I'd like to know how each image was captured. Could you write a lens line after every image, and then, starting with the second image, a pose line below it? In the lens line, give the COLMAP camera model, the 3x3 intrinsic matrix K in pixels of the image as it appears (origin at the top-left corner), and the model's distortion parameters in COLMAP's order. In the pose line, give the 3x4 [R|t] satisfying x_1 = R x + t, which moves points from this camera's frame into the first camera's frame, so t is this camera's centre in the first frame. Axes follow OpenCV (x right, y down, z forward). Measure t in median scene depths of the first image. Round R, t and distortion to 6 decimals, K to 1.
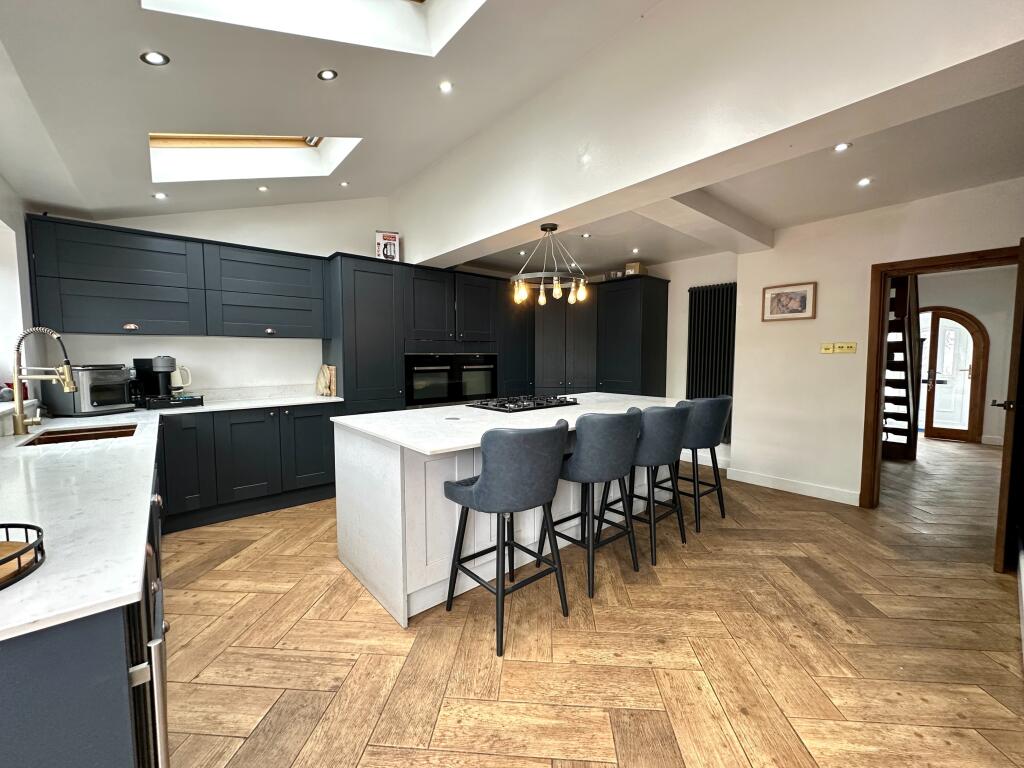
lens RADIAL K [[410.7, 0, 513.8], [0, 410.7, 383.7], [0, 0, 1]] dist [-0.003064, -0.000204]
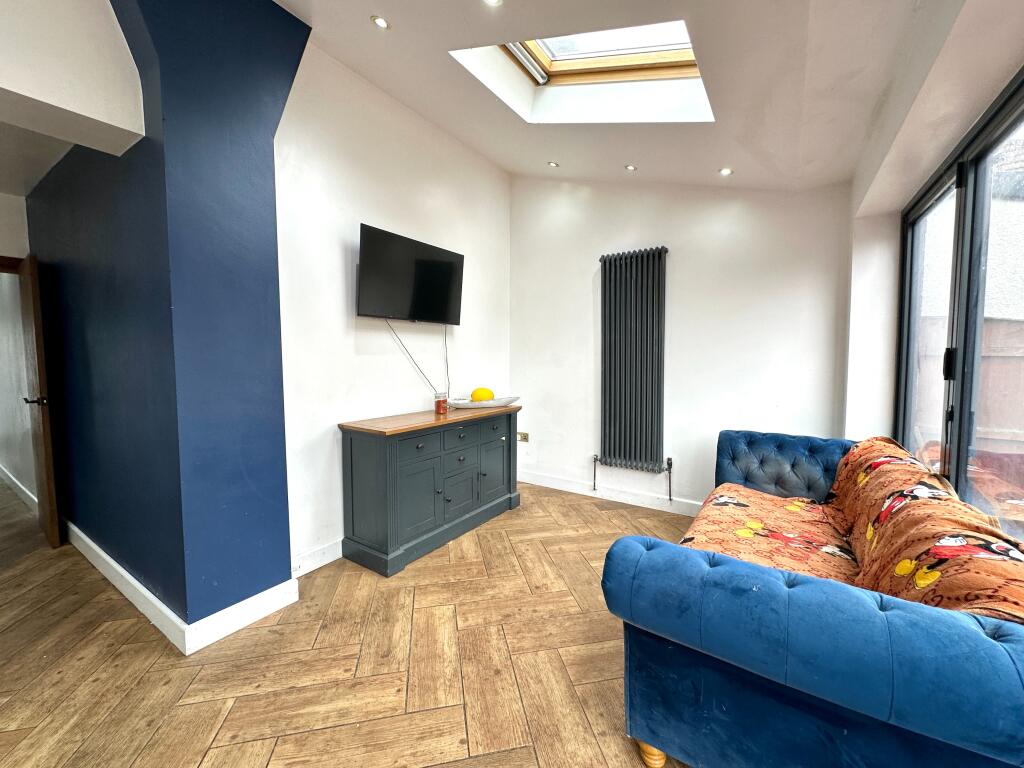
lens RADIAL K [[410.7, 0, 511.9], [0, 410.7, 382.5], [0, 0, 1]] dist [-0.003064, -0.000204]
pose [[-0.285805, -0.056588, 0.956616, -0.369539], [0.073717, 0.993999, 0.080824, 0.008804], [-0.955448, 0.093618, -0.279918, 0.100360]]
